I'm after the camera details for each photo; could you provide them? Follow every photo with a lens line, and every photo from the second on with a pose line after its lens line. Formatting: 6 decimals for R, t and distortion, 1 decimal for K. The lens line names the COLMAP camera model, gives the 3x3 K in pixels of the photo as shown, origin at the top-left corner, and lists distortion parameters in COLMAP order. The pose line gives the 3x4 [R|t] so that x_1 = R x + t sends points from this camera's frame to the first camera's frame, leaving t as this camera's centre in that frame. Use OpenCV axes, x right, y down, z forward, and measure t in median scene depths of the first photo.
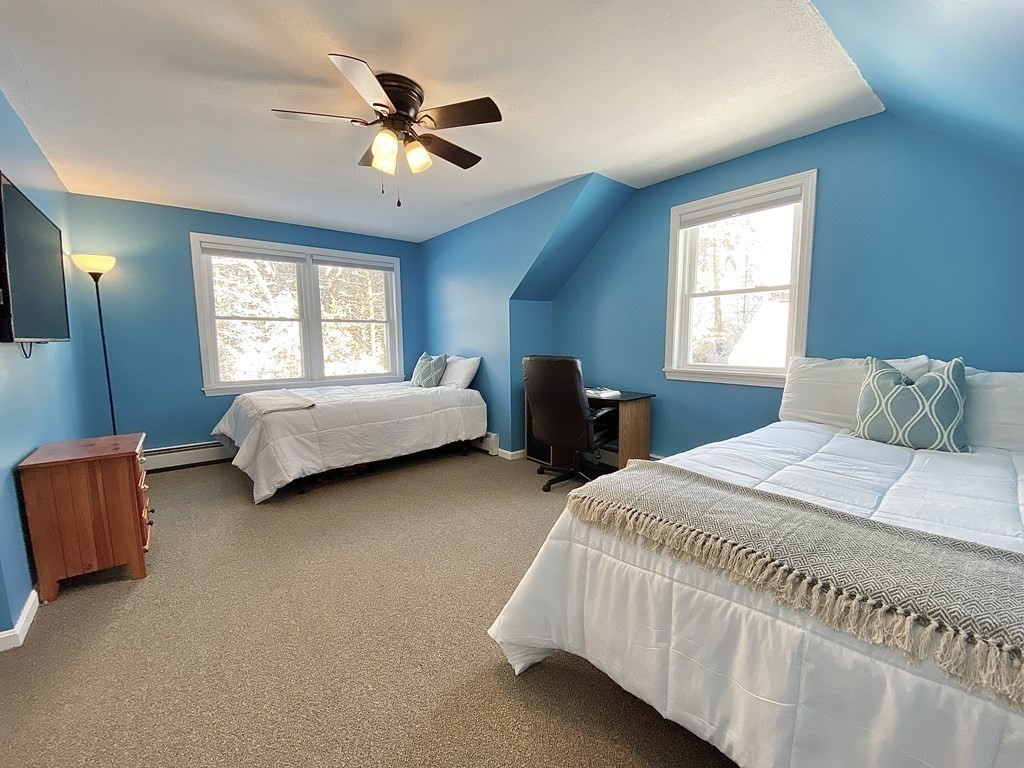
lens RADIAL K [[421.7, 0, 519.3], [0, 421.7, 385.5], [0, 0, 1]] dist [0.040329, -0.032415]
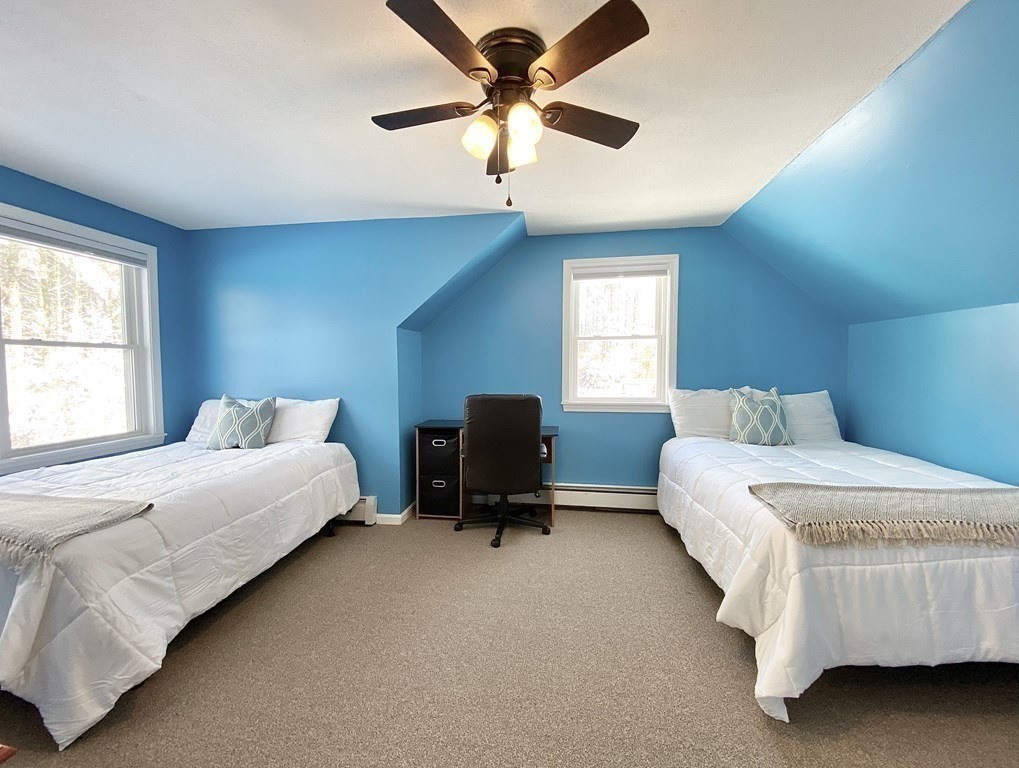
lens RADIAL K [[419.6, 0, 516.8], [0, 419.6, 385.5], [0, 0, 1]] dist [0.040329, -0.032415]
pose [[0.727548, -0.022086, 0.685702, -0.493402], [0.073187, 0.996277, -0.045564, -0.042787], [-0.682142, 0.083334, 0.726455, 0.293670]]
